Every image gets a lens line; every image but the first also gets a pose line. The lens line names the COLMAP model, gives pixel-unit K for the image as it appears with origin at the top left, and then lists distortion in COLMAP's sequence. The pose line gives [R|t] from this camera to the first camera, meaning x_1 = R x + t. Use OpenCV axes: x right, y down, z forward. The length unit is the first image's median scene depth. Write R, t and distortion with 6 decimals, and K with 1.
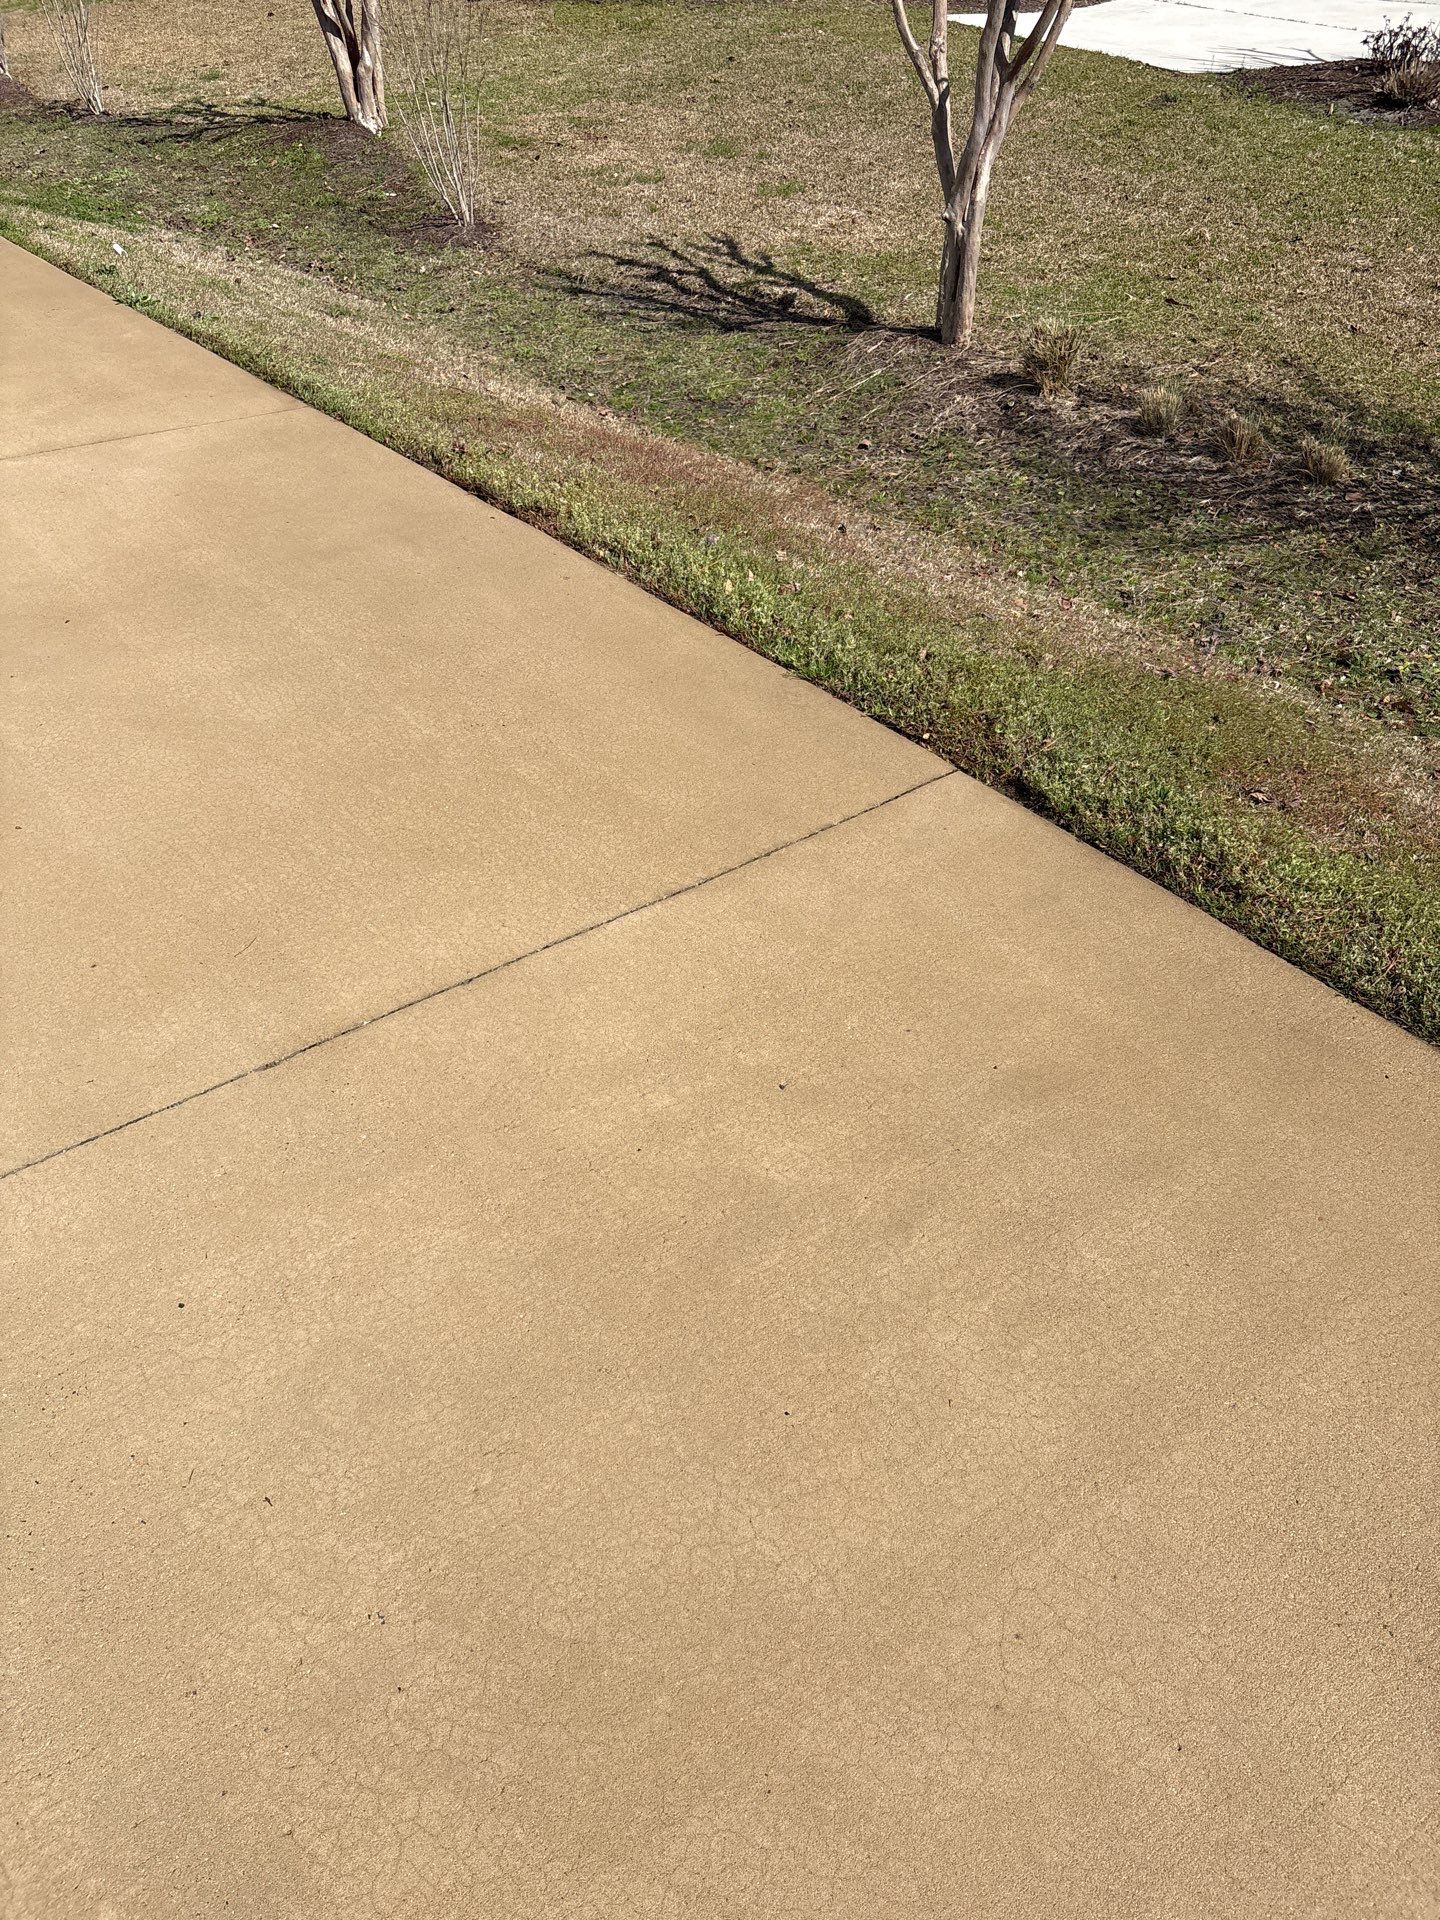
lens RADIAL K [[1442.3, 0, 708.9], [0, 1442.3, 951.8], [0, 0, 1]] dist [0.043679, -0.016685]
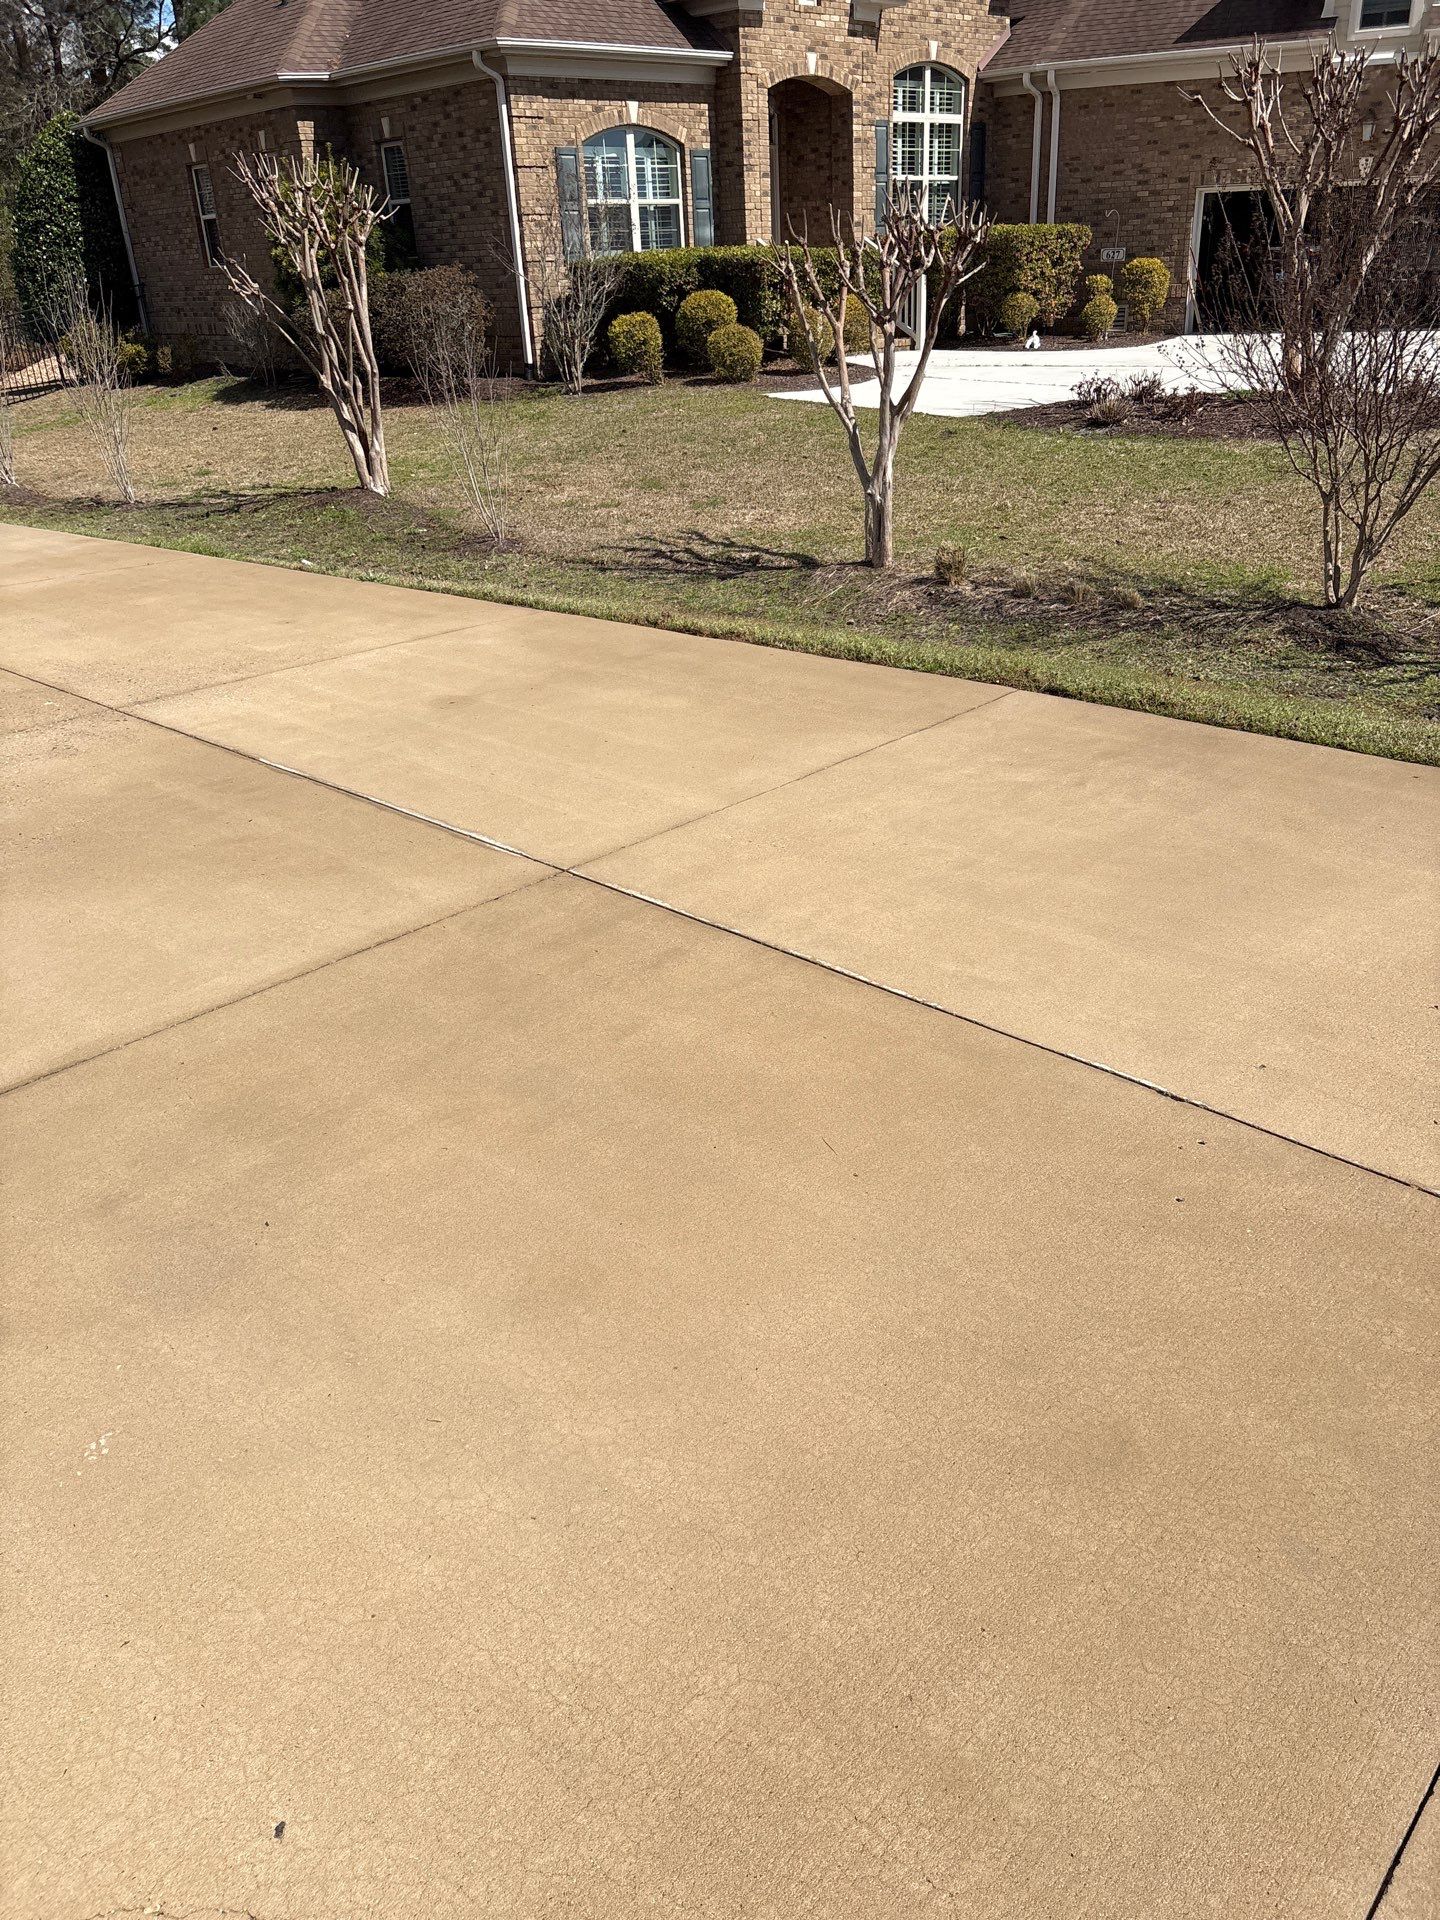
lens RADIAL K [[1442.3, 0, 727.8], [0, 1442.3, 966.3], [0, 0, 1]] dist [0.043679, -0.016685]
pose [[0.982430, -0.119124, 0.143672, -0.283755], [0.145836, 0.970368, -0.192658, 0.290395], [-0.116464, 0.210225, 0.970691, -0.428575]]
